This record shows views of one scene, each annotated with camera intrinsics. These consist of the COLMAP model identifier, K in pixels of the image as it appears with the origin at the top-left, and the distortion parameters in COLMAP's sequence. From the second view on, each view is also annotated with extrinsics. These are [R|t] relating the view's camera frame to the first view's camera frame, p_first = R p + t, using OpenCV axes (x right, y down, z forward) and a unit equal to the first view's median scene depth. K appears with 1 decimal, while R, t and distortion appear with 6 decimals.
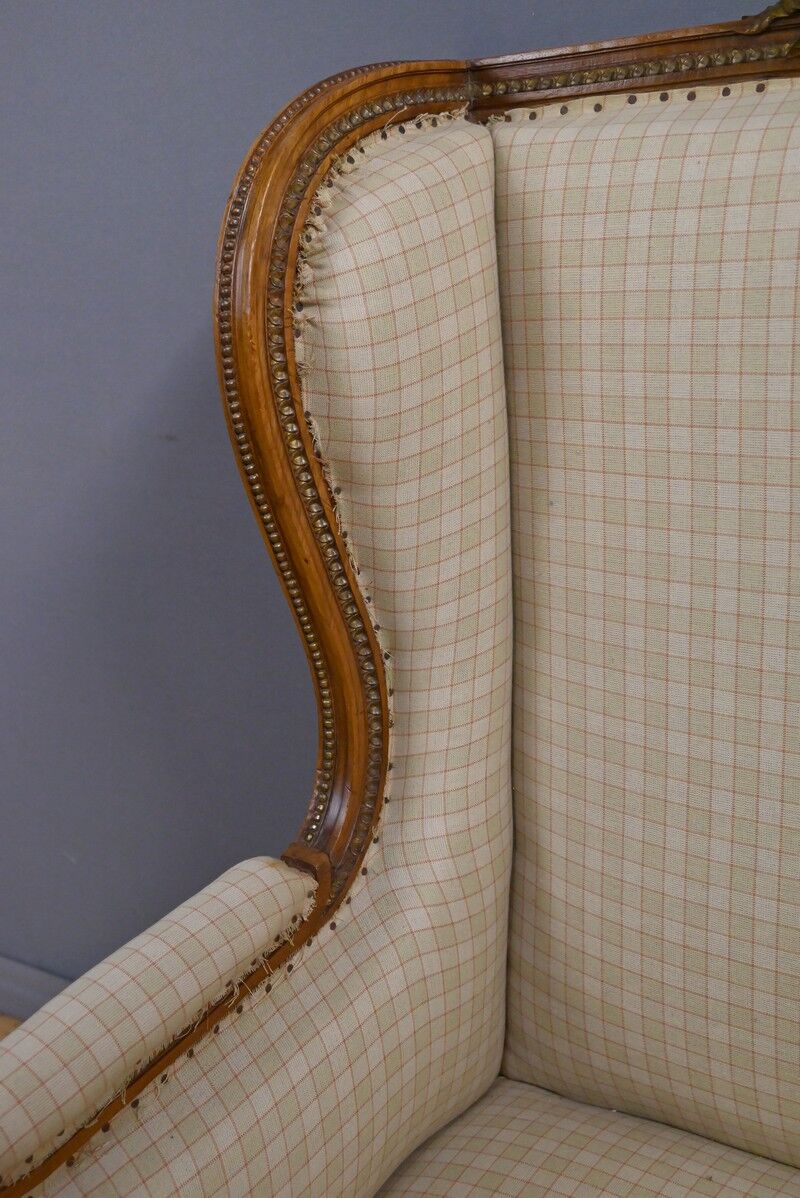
lens RADIAL K [[1389.7, 0, 400.0], [0, 1389.7, 599.0], [0, 0, 1]] dist [-0.001001, 0.023640]
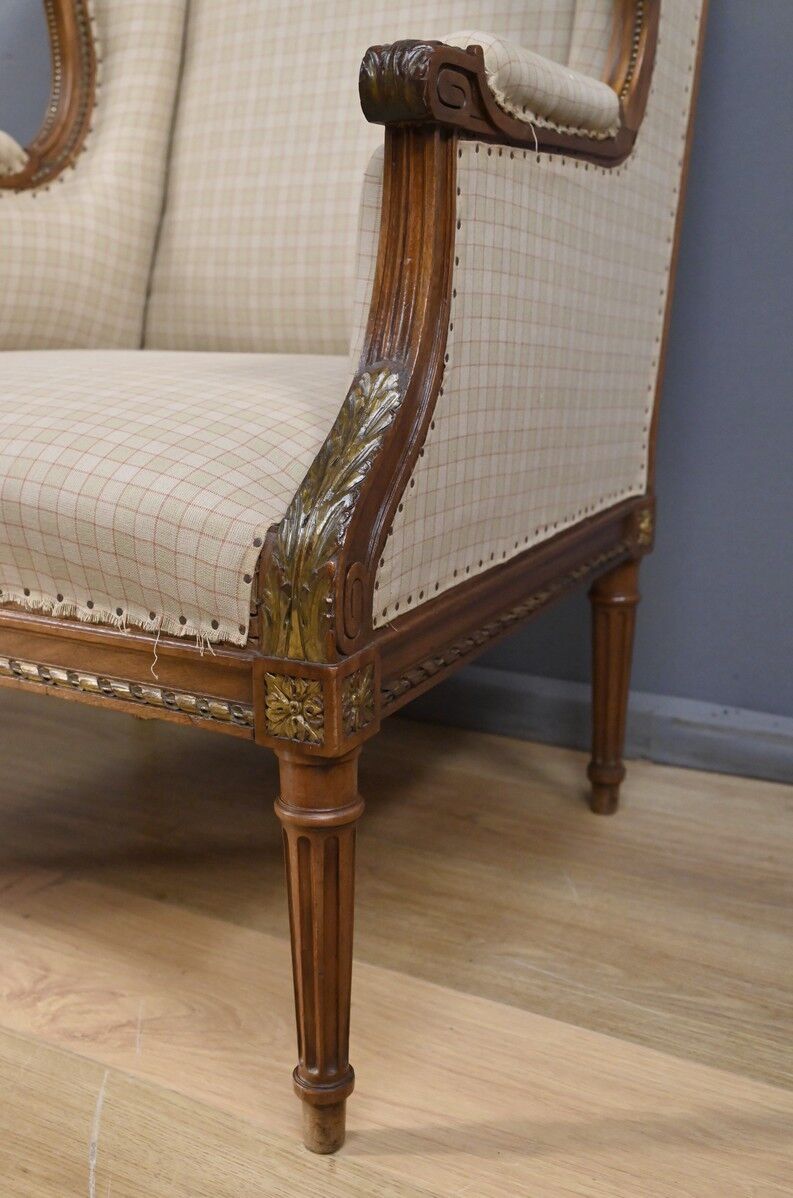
lens RADIAL K [[1379.4, 0, 396.5], [0, 1379.4, 599.0], [0, 0, 1]] dist [0.000125, -0.019670]
pose [[0.986761, 0.153637, 0.051955, 0.386218], [-0.140066, 0.968779, -0.204570, 1.038771], [-0.081763, 0.194584, 0.977472, -0.556353]]
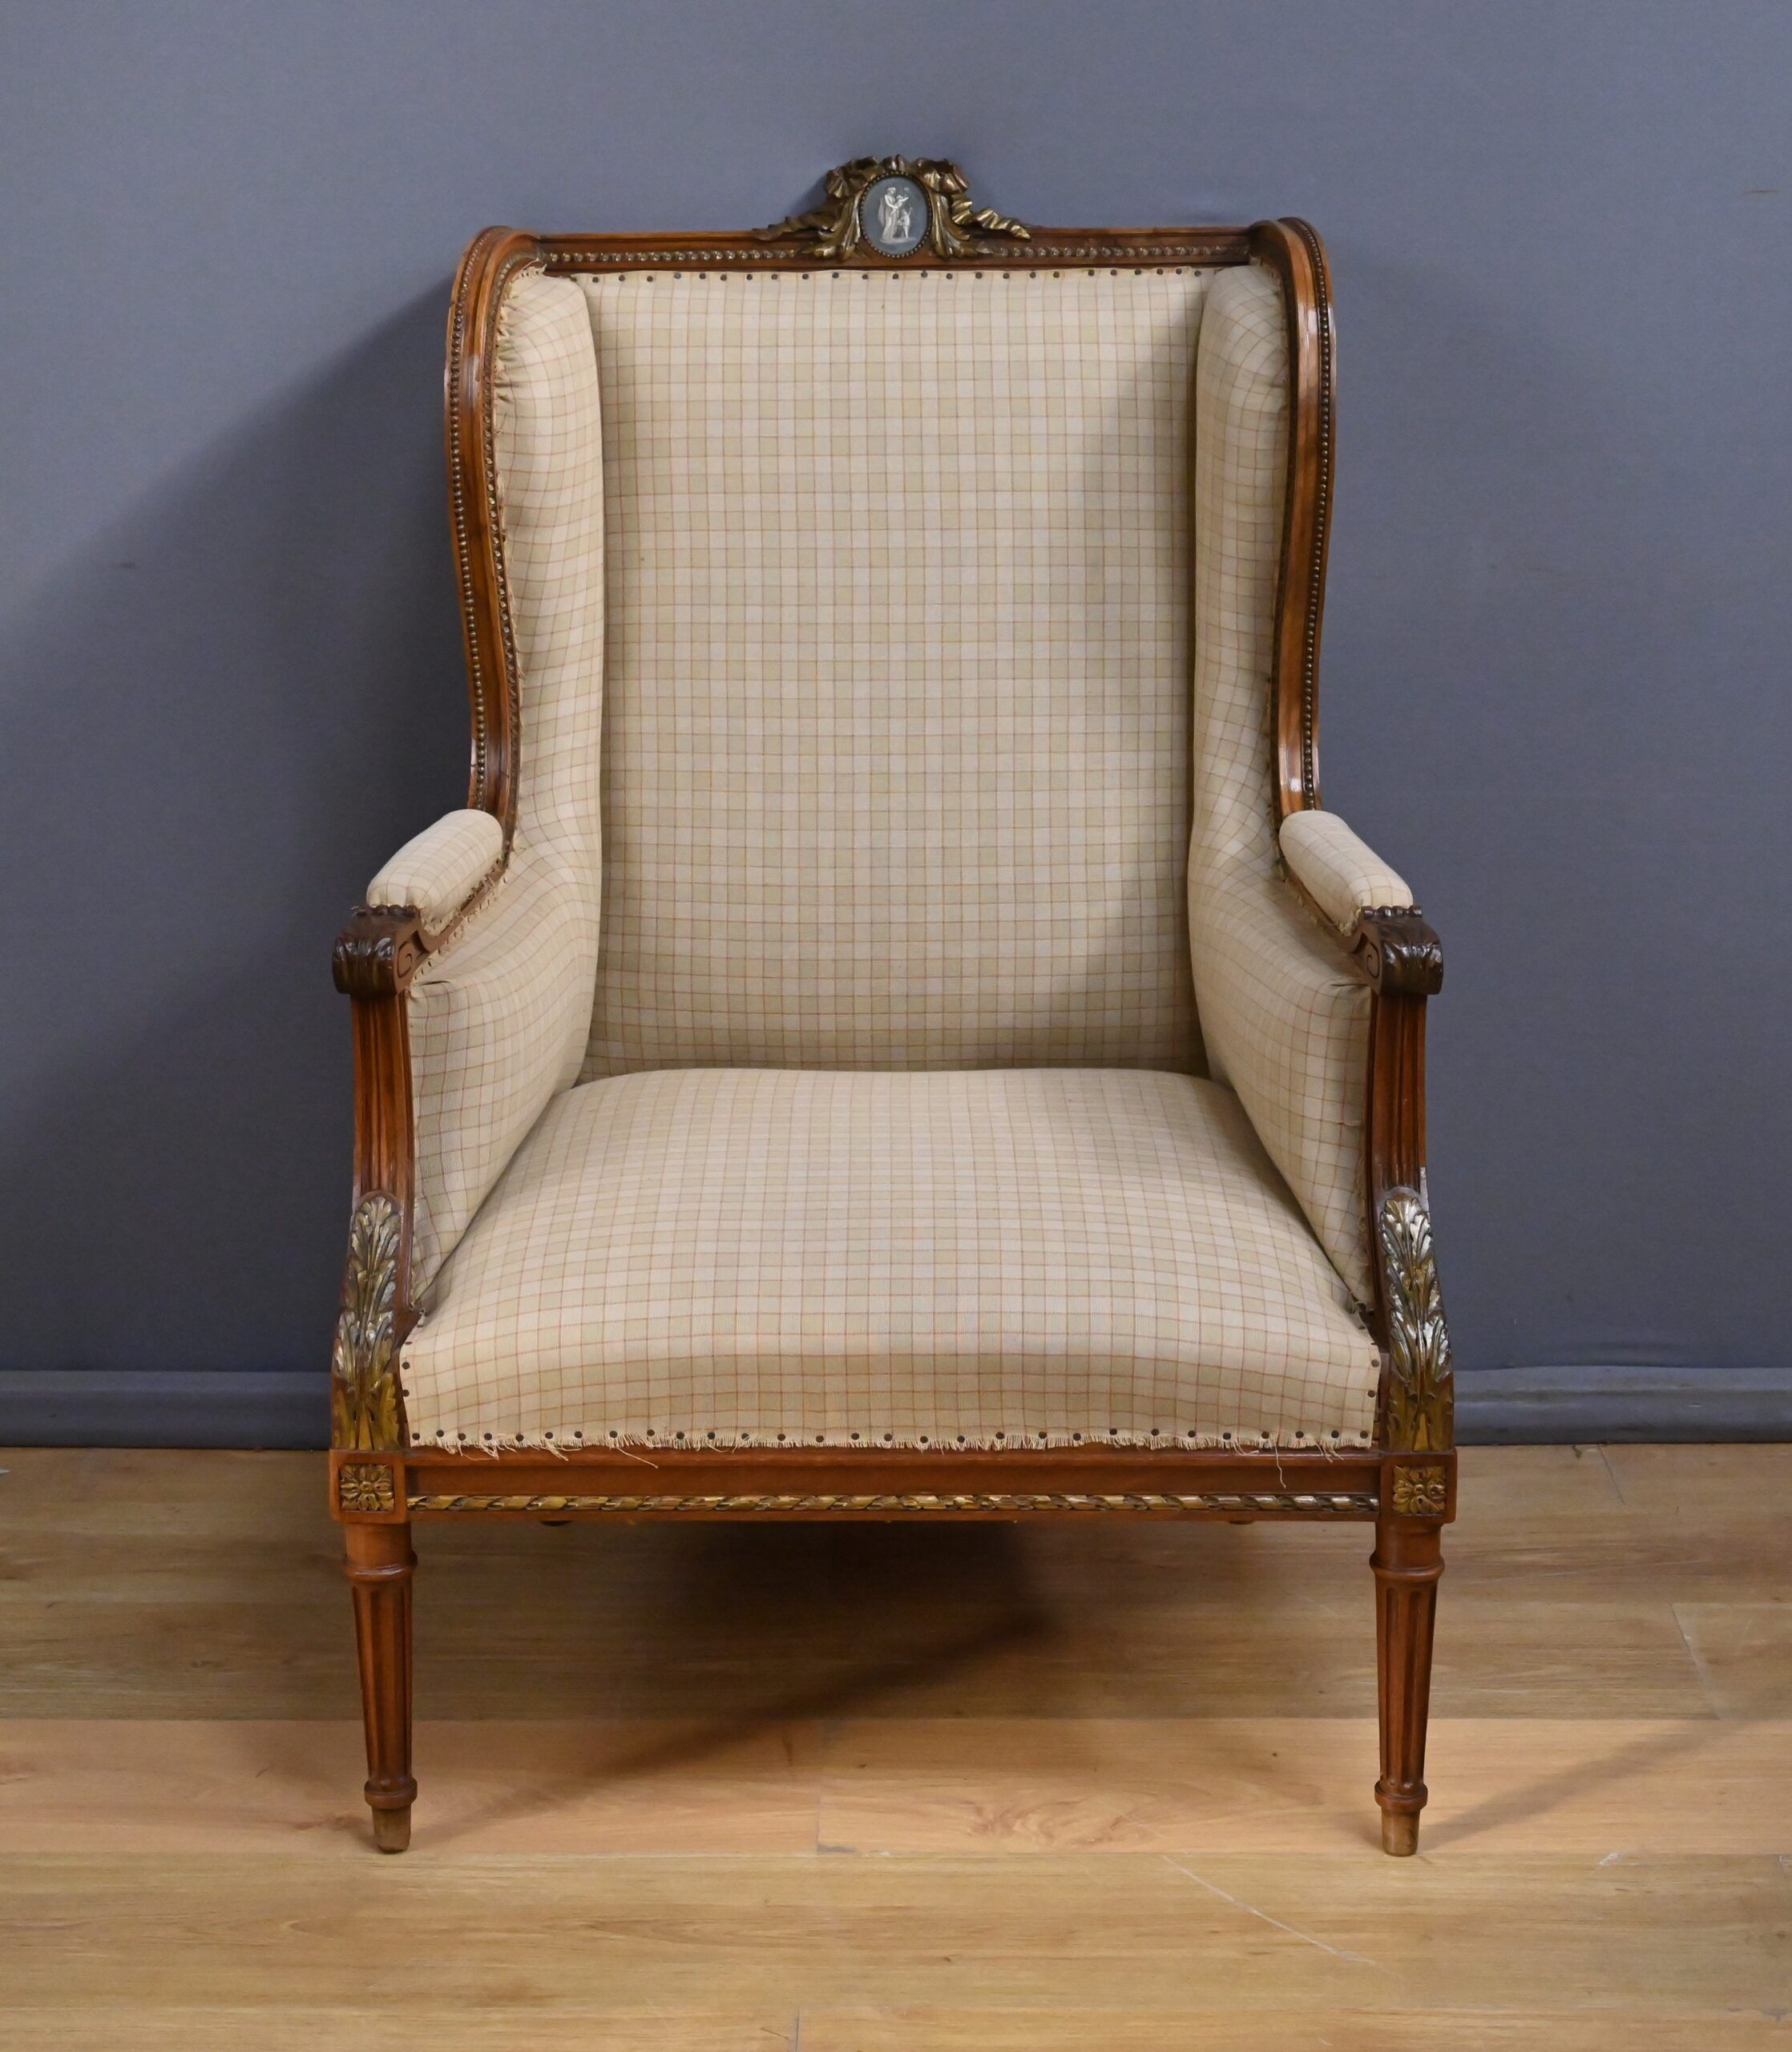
lens RADIAL K [[3701.3, 0, 896.0], [0, 3701.3, 1026.0], [0, 0, 1]] dist [-0.000395, 0.108363]
pose [[0.837477, 0.015441, 0.546254, -1.675315], [0.096543, 0.979697, -0.175705, 1.051726], [-0.537876, 0.199886, 0.818984, -2.002009]]
